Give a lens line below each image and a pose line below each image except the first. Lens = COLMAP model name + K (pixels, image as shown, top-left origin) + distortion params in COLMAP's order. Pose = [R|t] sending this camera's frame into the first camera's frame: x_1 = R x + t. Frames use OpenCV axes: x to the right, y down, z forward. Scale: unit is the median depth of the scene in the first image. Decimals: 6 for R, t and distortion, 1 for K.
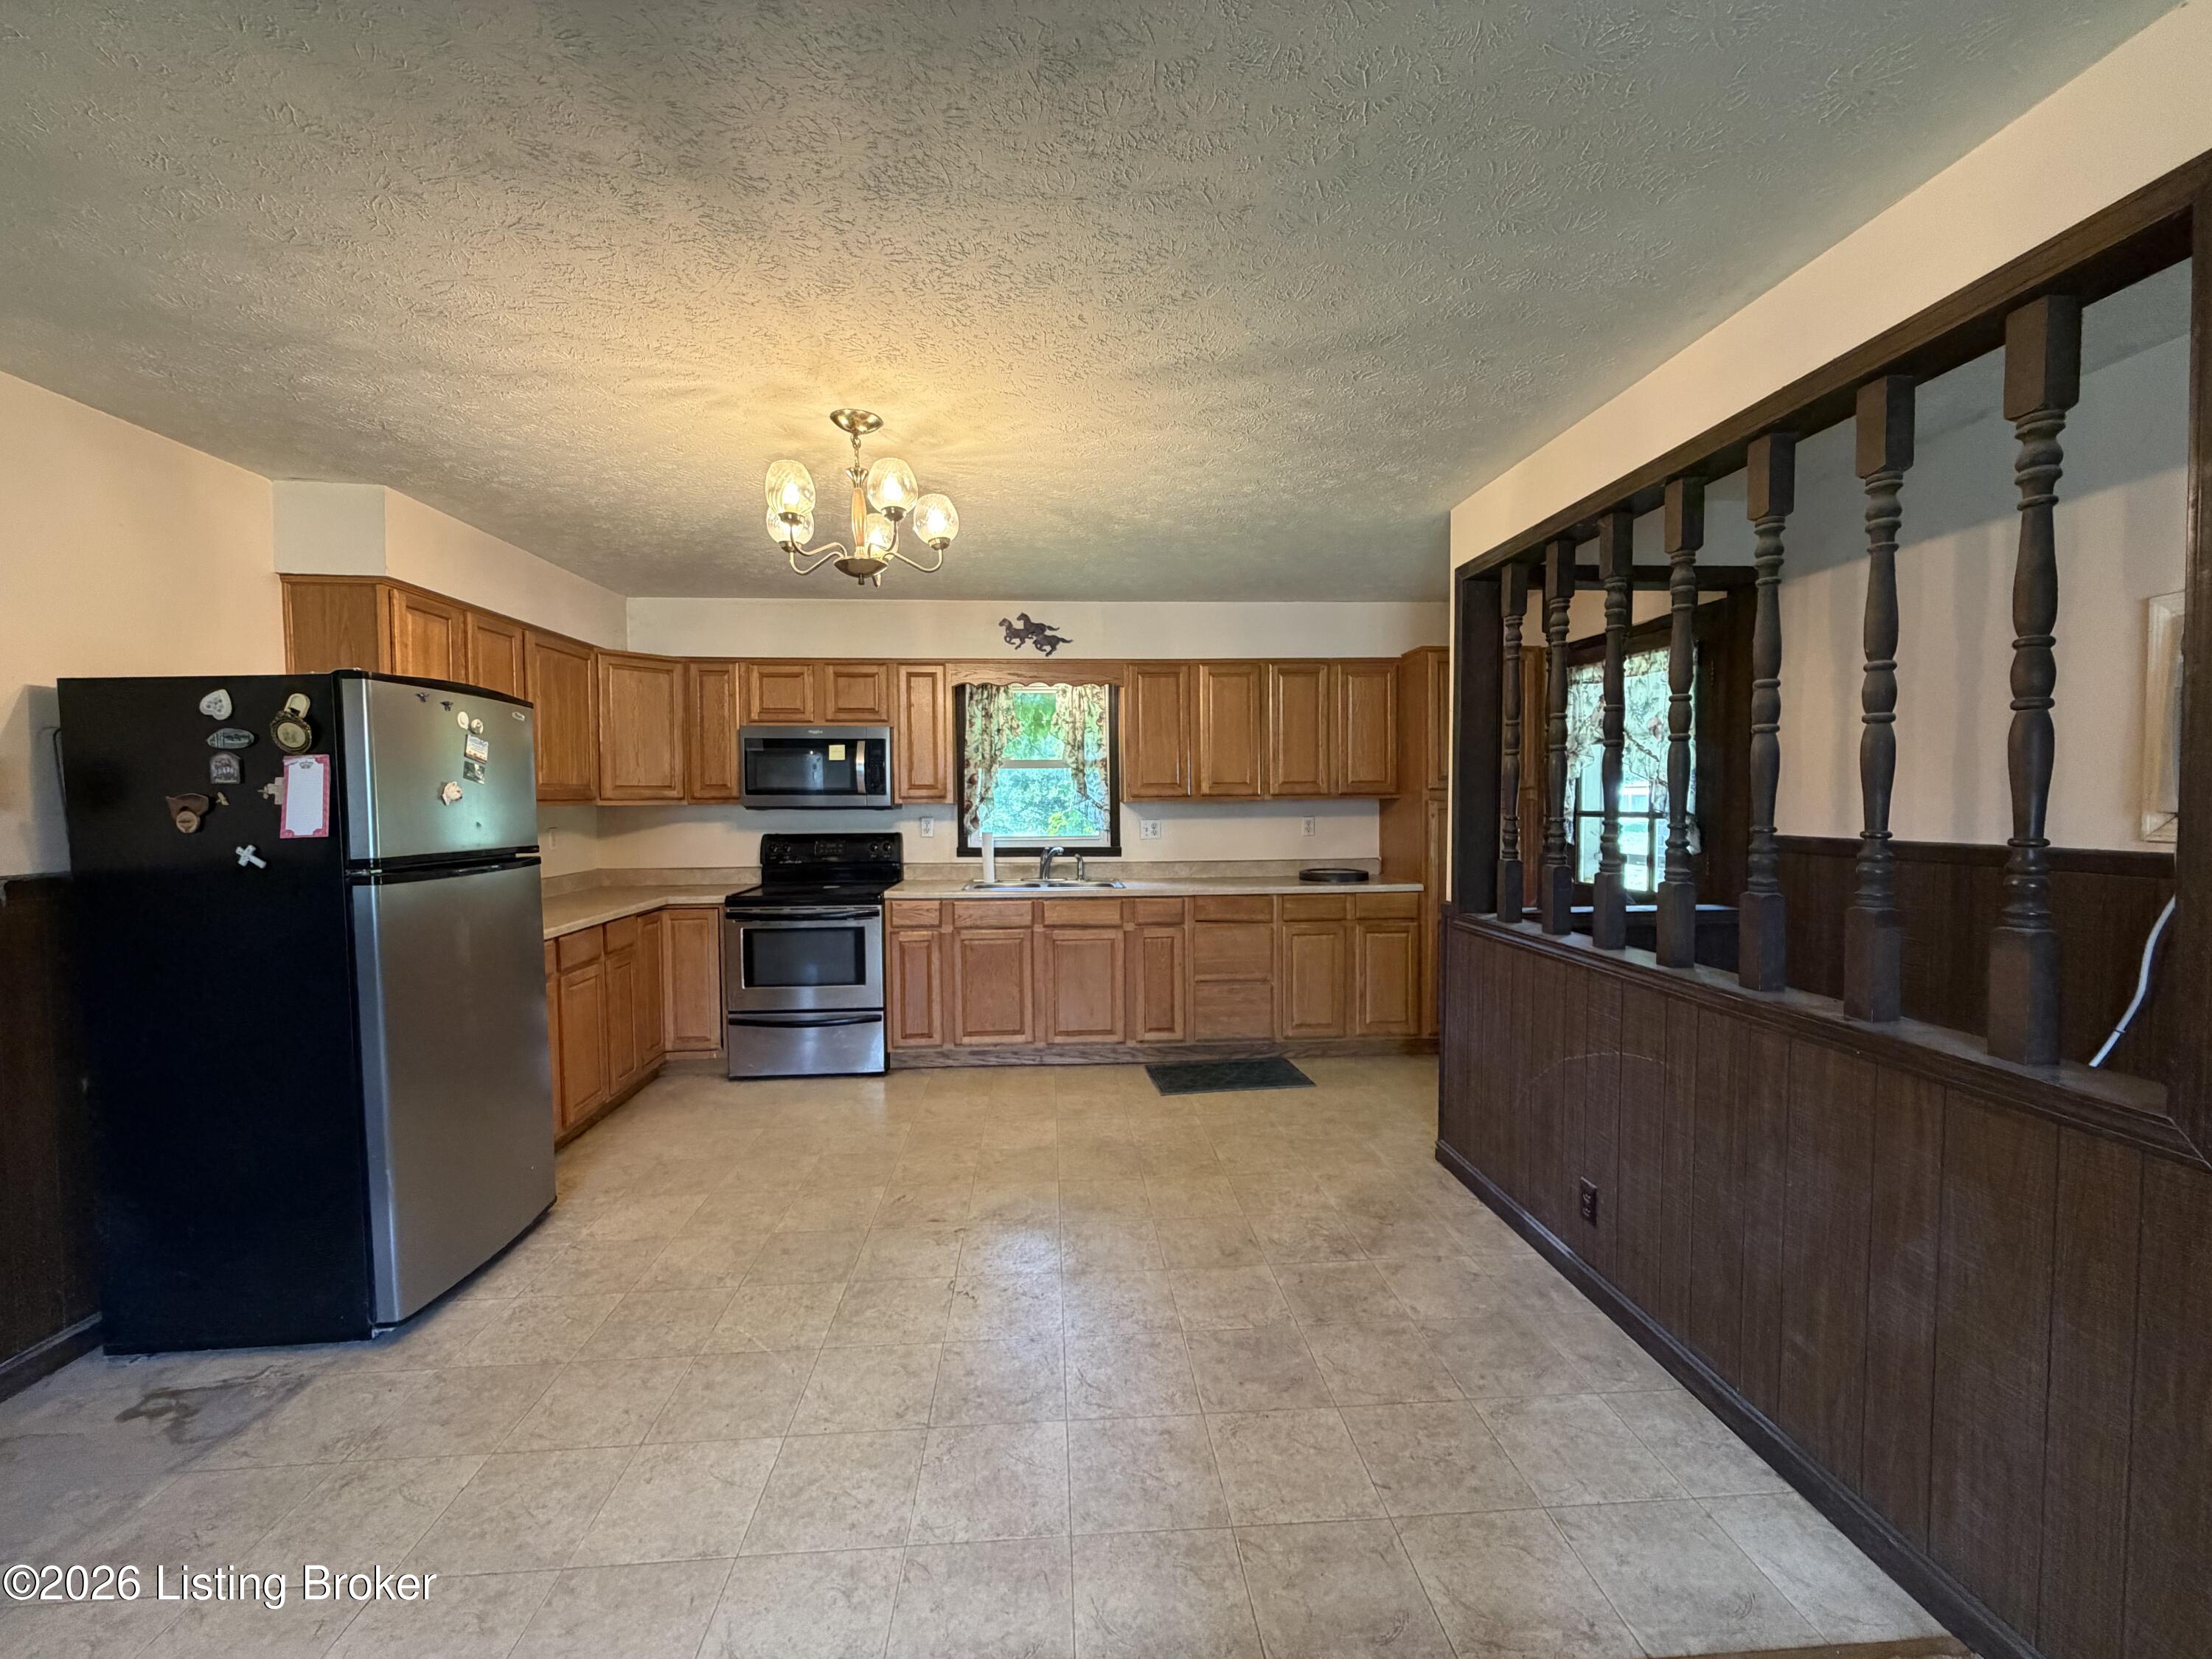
lens RADIAL K [[880.6, 0, 1104.5], [0, 880.6, 828.3], [0, 0, 1]] dist [-0.000307, 0.000479]
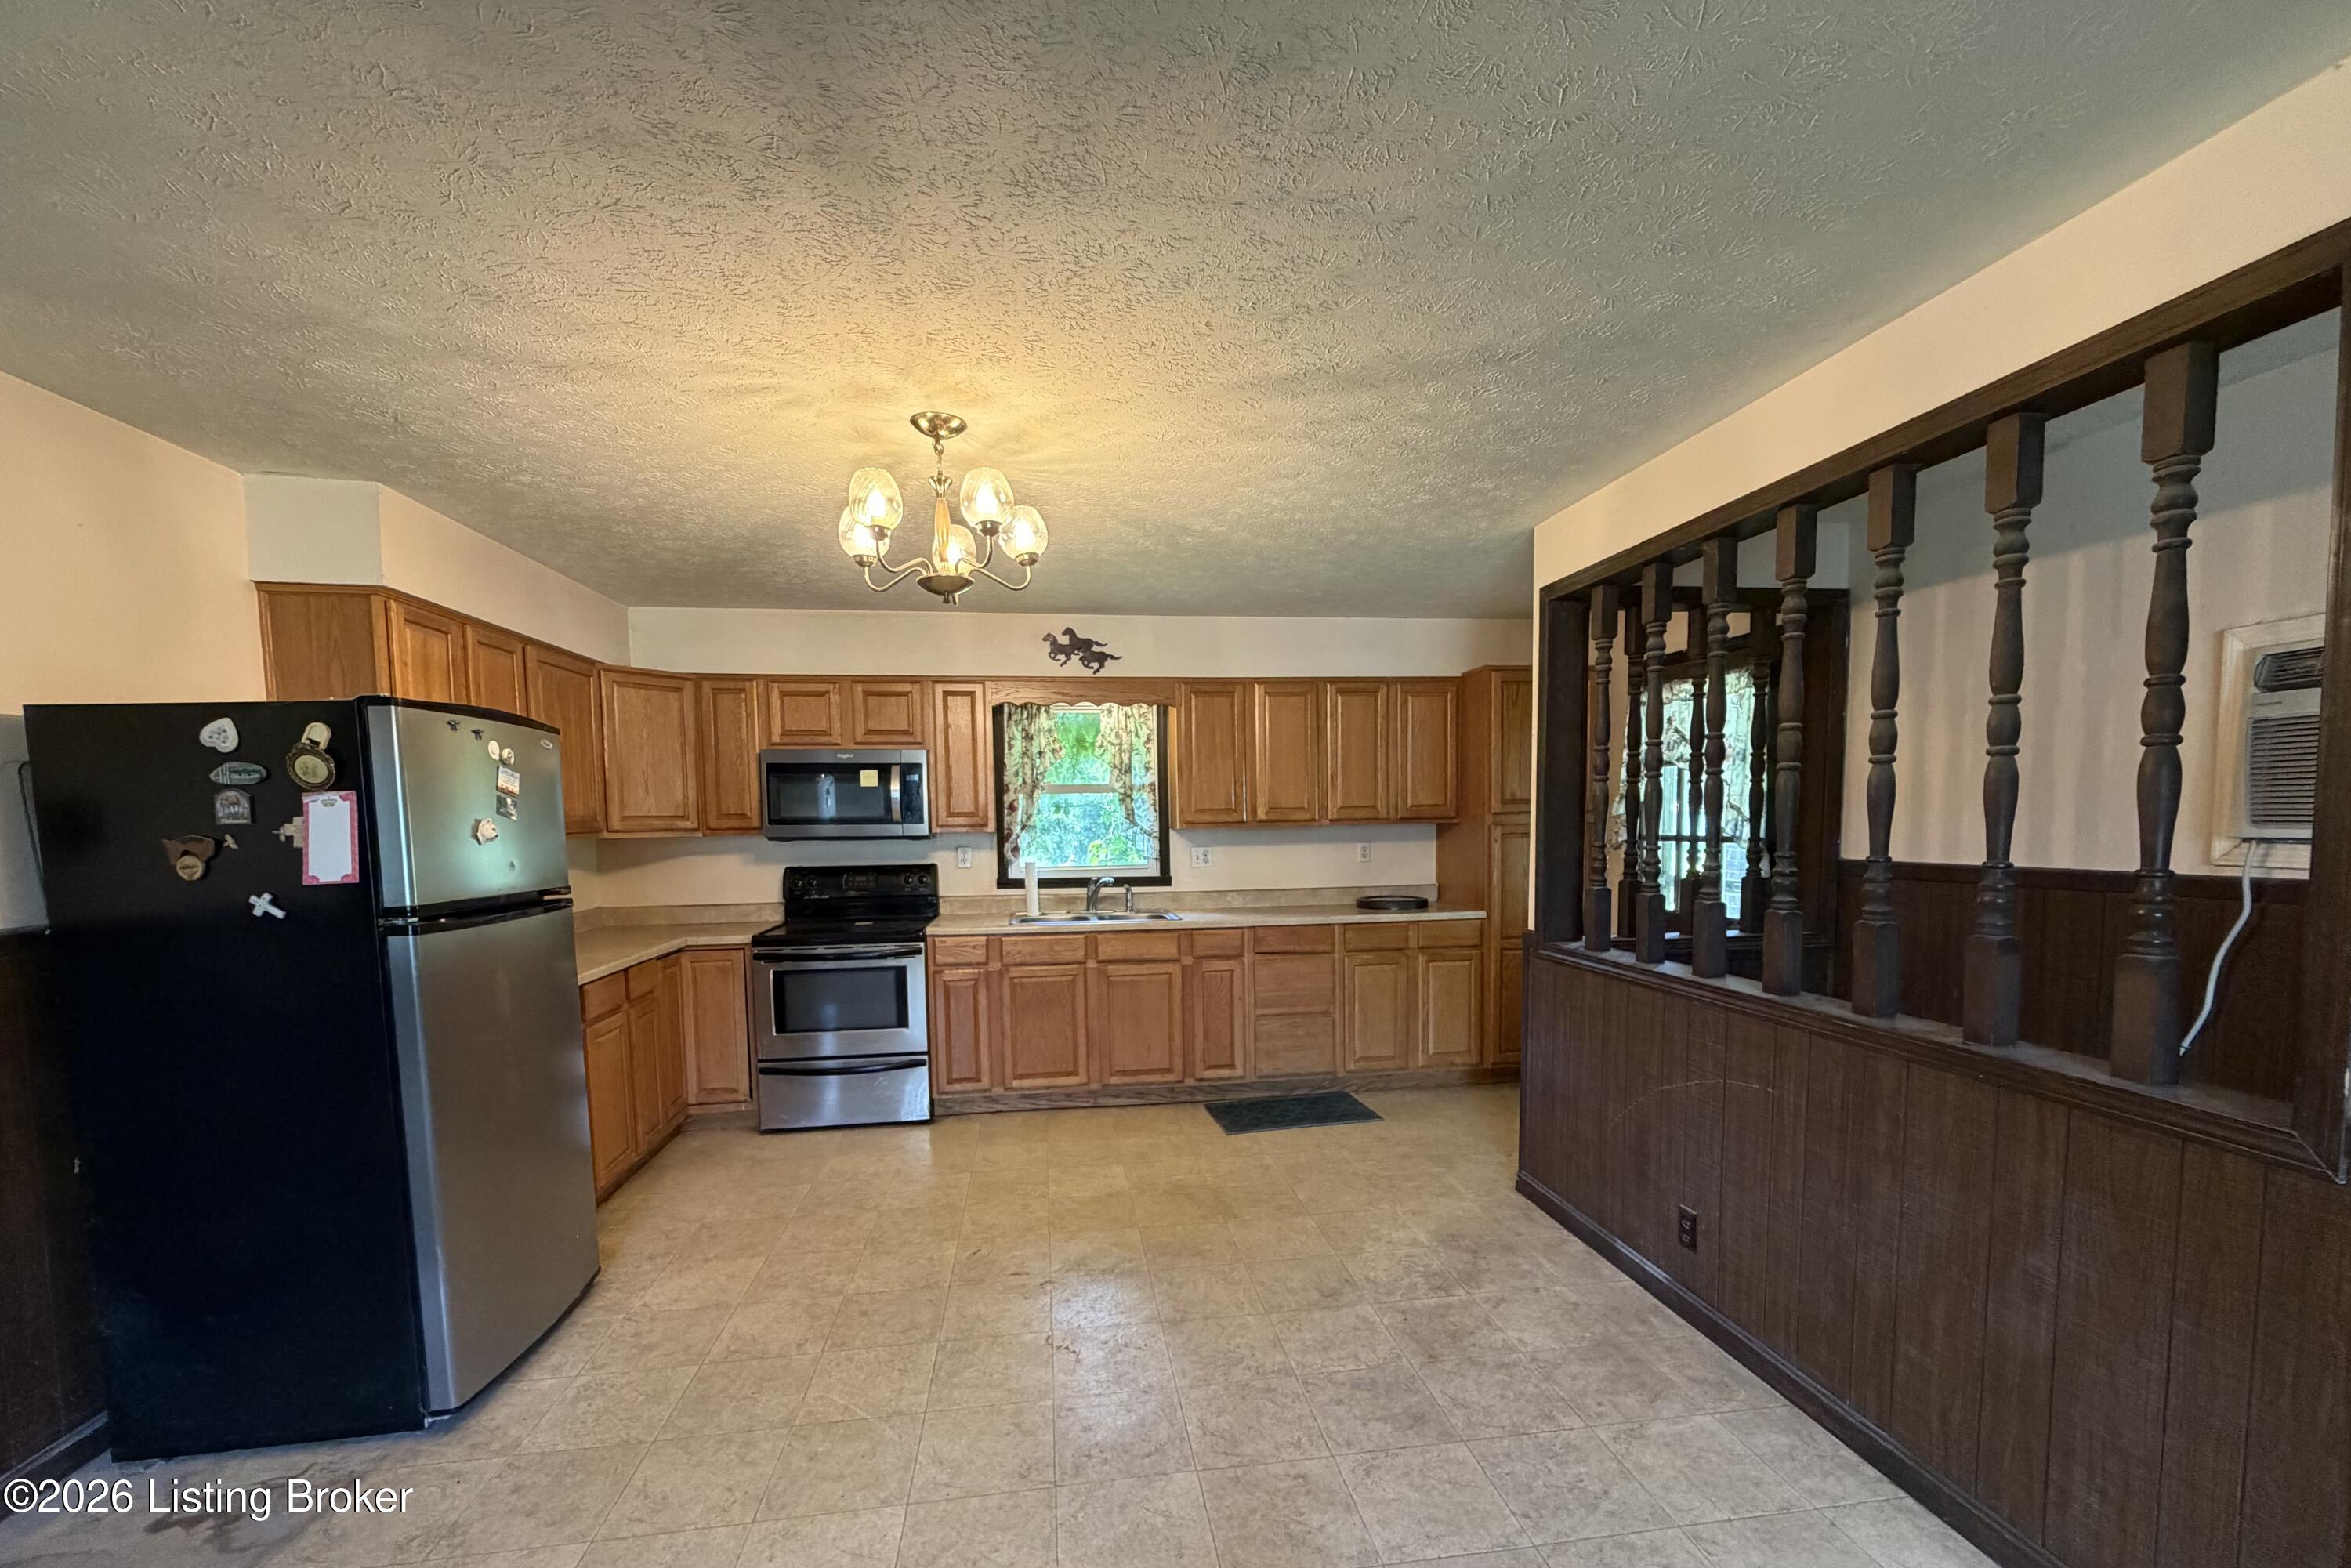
lens RADIAL K [[936.5, 0, 1173.7], [0, 936.5, 880.0], [0, 0, 1]] dist [0.001611, -0.000861]
pose [[0.997207, -0.012451, 0.073646, -0.113867], [0.010157, 0.999454, 0.031436, -0.013439], [-0.073997, -0.030600, 0.996789, -0.012717]]
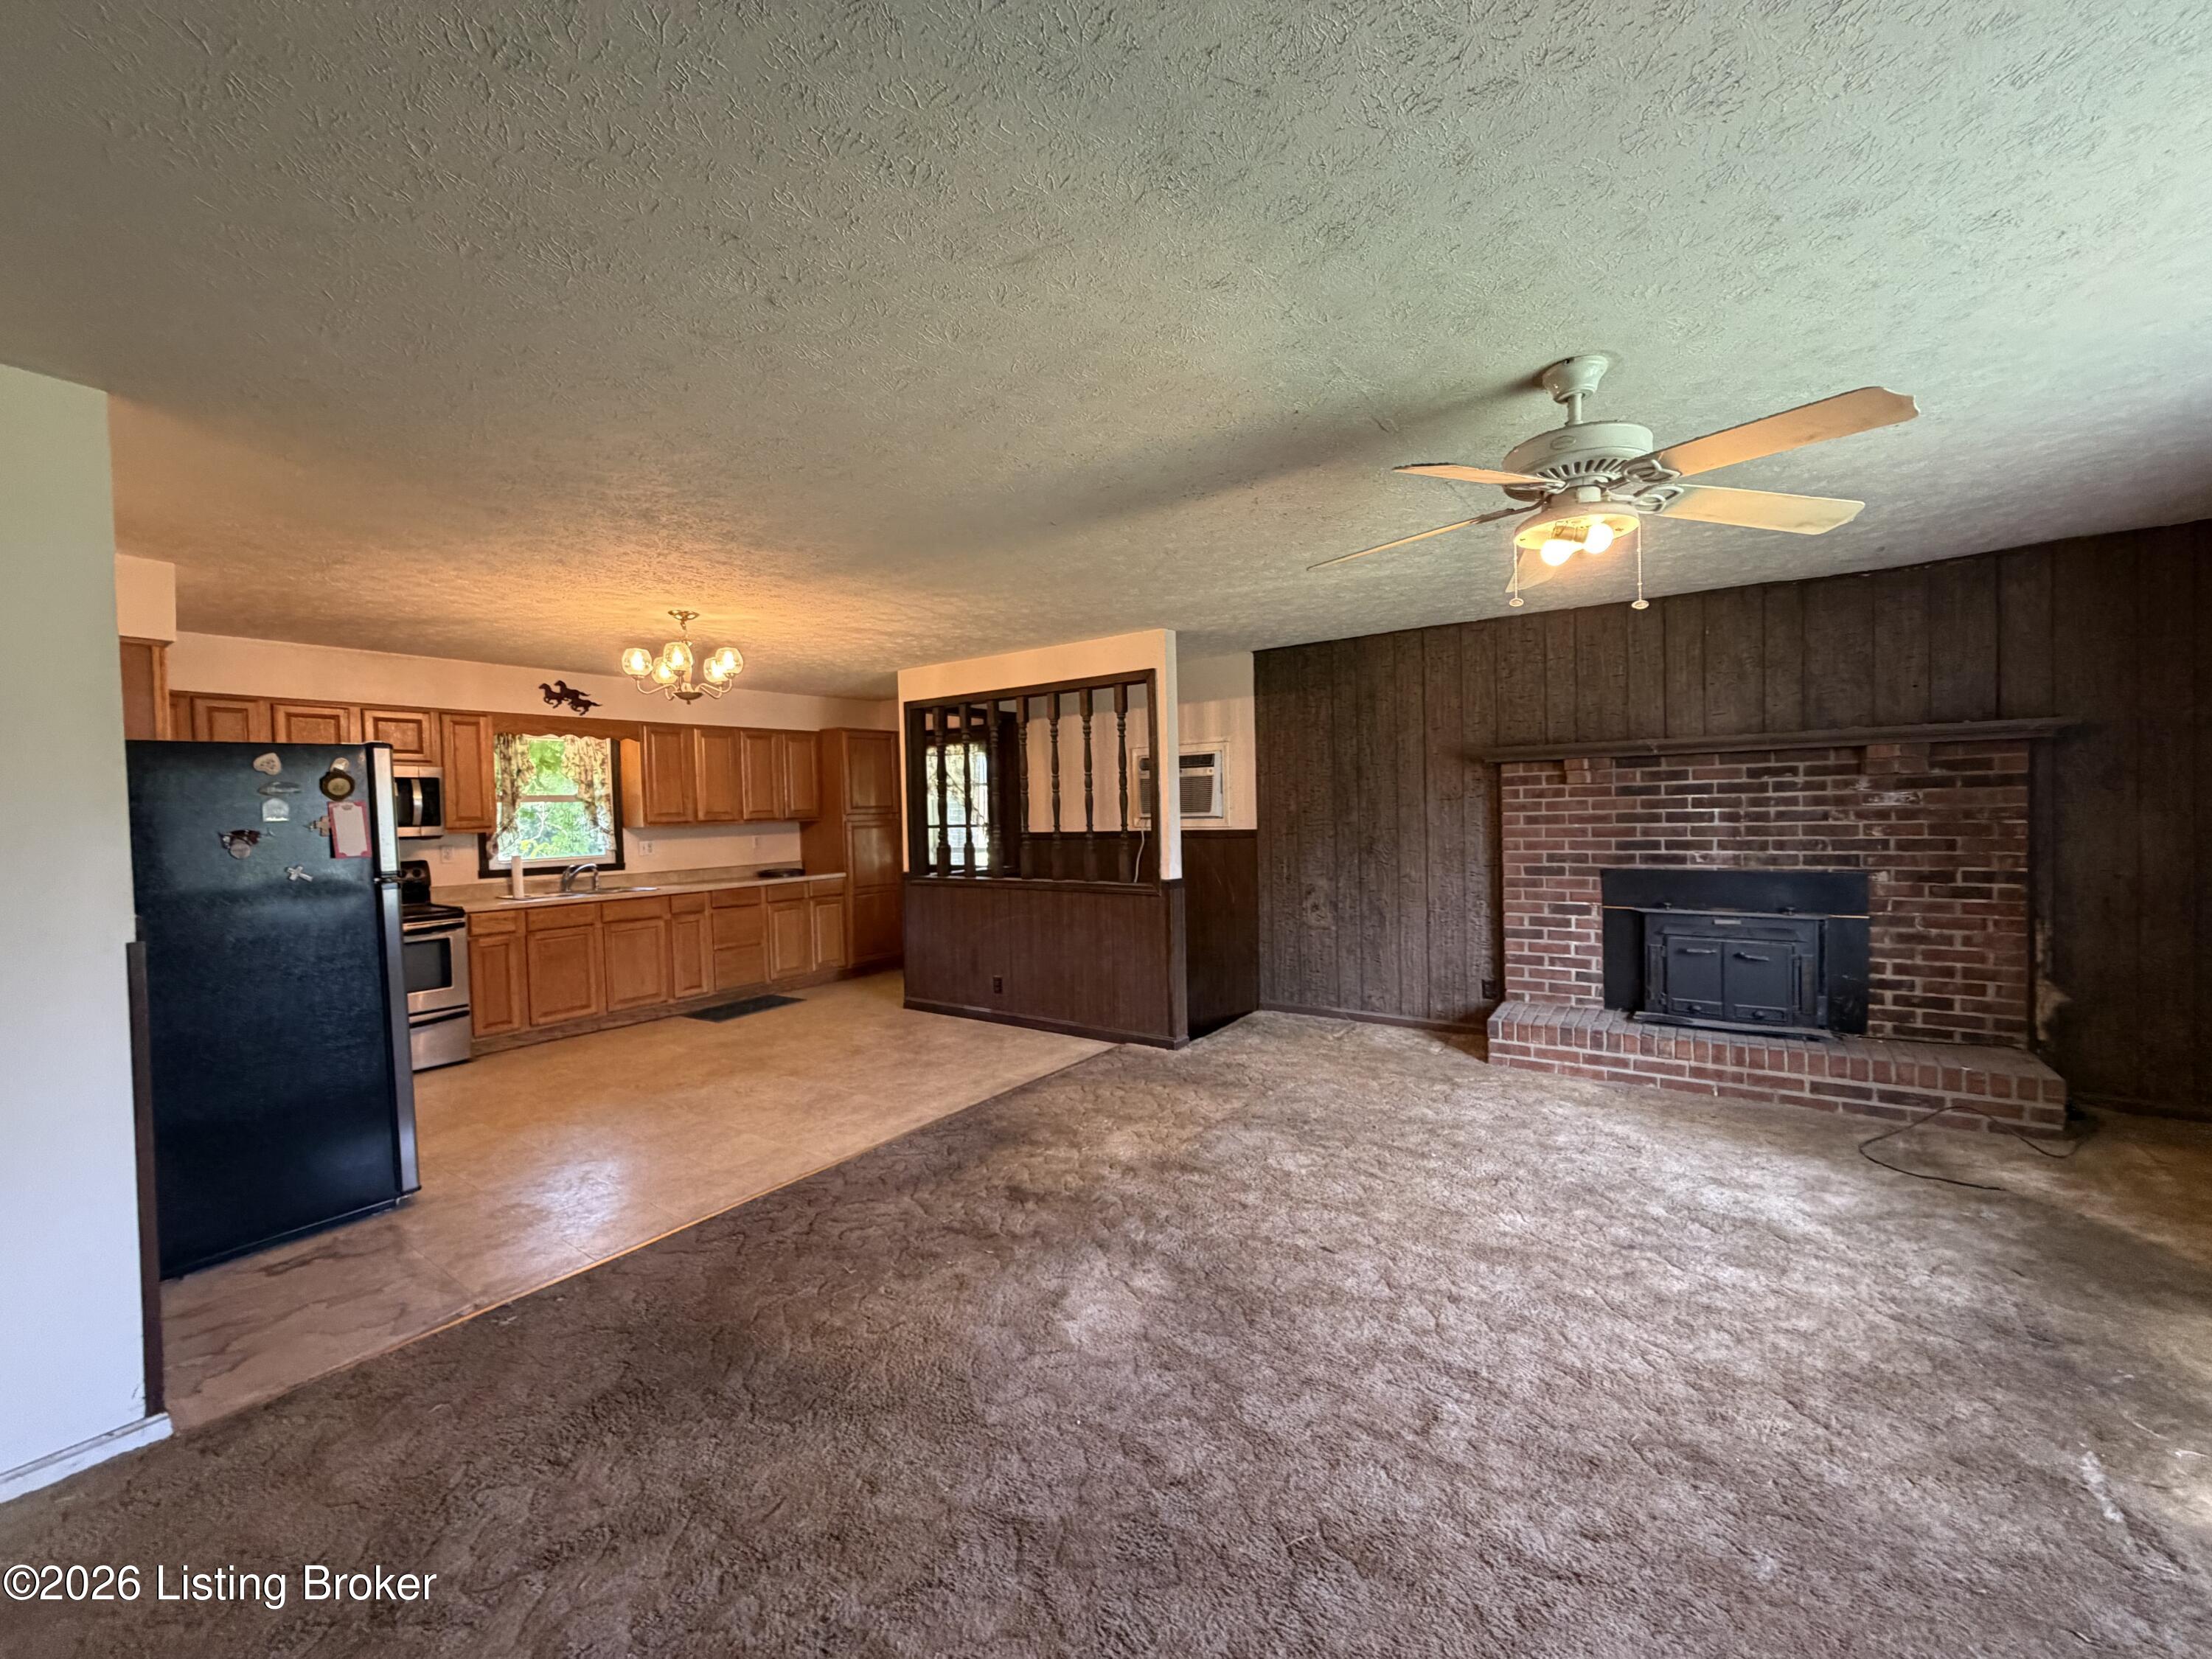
lens RADIAL K [[880.6, 0, 1107.3], [0, 880.6, 835.5], [0, 0, 1]] dist [-0.000307, 0.000479]
pose [[0.634036, -0.032616, 0.772616, -1.143661], [0.048957, 0.998799, 0.001989, 0.029190], [-0.771752, 0.036563, 0.634871, -0.799707]]
